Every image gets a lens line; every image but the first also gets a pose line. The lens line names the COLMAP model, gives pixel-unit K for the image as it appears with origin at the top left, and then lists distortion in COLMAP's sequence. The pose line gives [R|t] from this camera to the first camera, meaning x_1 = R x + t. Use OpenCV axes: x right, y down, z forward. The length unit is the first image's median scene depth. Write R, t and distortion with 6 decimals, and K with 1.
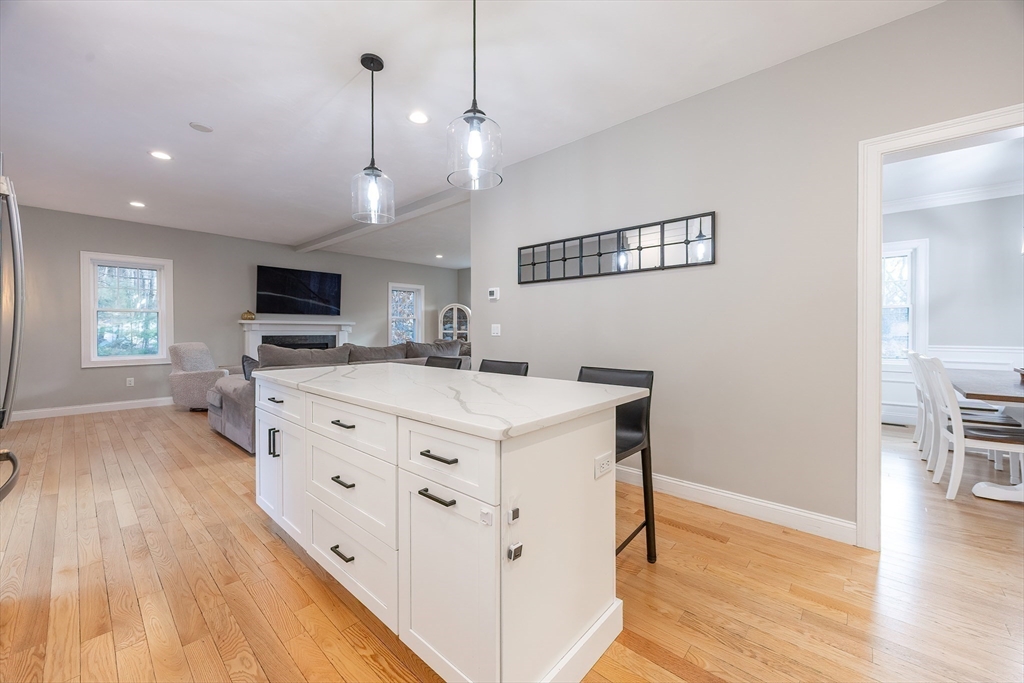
lens RADIAL K [[396.1, 0, 525.4], [0, 396.1, 329.6], [0, 0, 1]] dist [-0.000418, -0.000076]
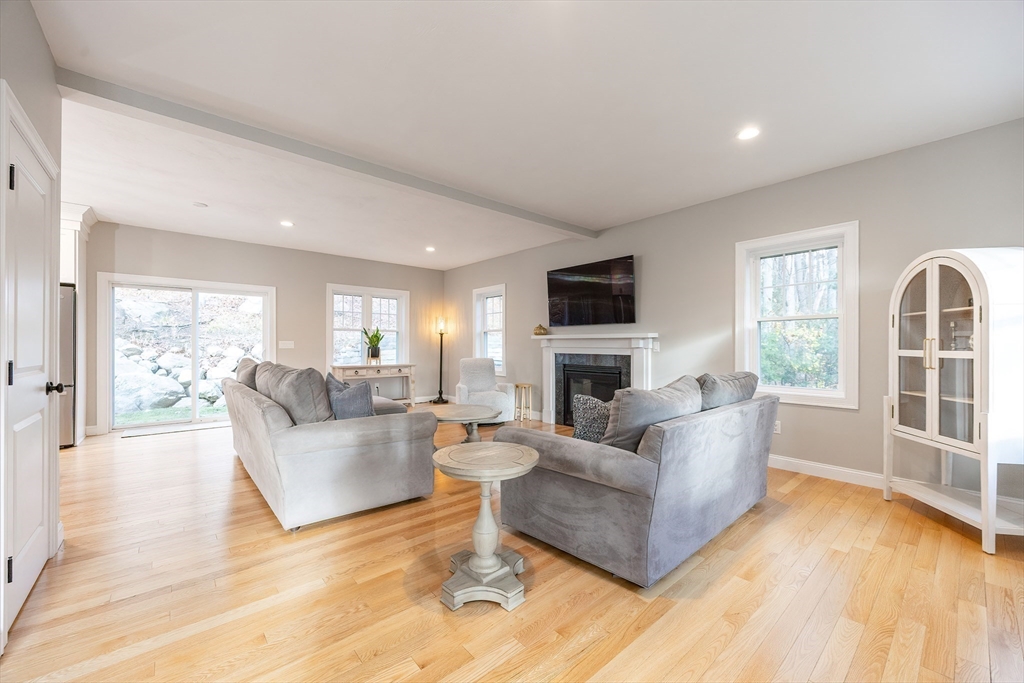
lens RADIAL K [[396.1, 0, 509.5], [0, 396.1, 344.6], [0, 0, 1]] dist [-0.000418, -0.000076]
pose [[-0.146965, -0.001874, -0.989140, 0.192163], [-0.000818, 0.999998, -0.001774, -0.001146], [0.989141, 0.000549, -0.146967, 1.057225]]
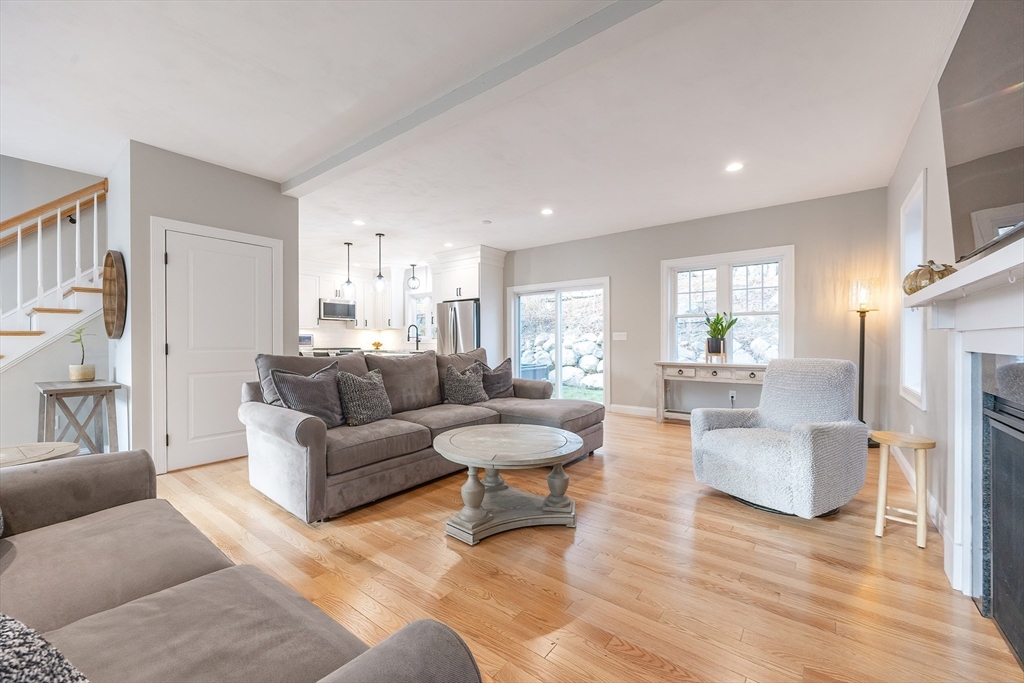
lens RADIAL K [[396.1, 0, 503.0], [0, 396.1, 340.9], [0, 0, 1]] dist [-0.000418, -0.000076]
pose [[-0.998410, 0.002184, -0.056327, -0.358128], [0.002222, 0.999997, -0.000610, 0.008348], [0.056325, -0.000734, -0.998412, 1.260380]]
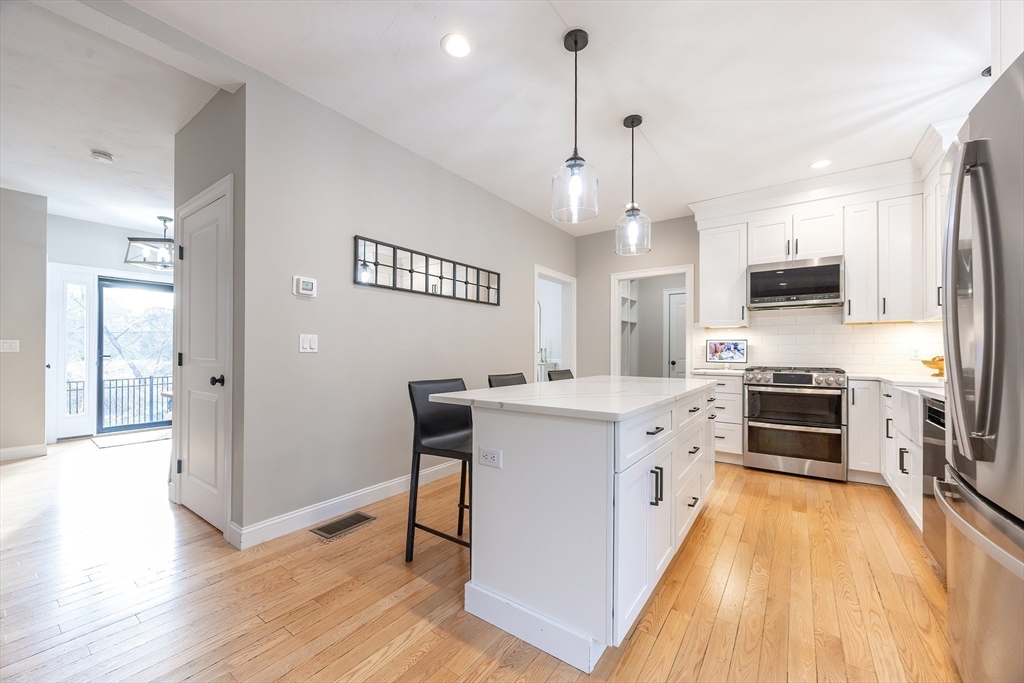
lens RADIAL K [[396.1, 0, 508.7], [0, 396.1, 348.0], [0, 0, 1]] dist [-0.000418, -0.000076]
pose [[-0.091237, 0.008617, 0.995792, -0.423577], [-0.004213, 0.999950, -0.009039, 0.007172], [-0.995820, -0.005020, -0.091196, 0.416776]]
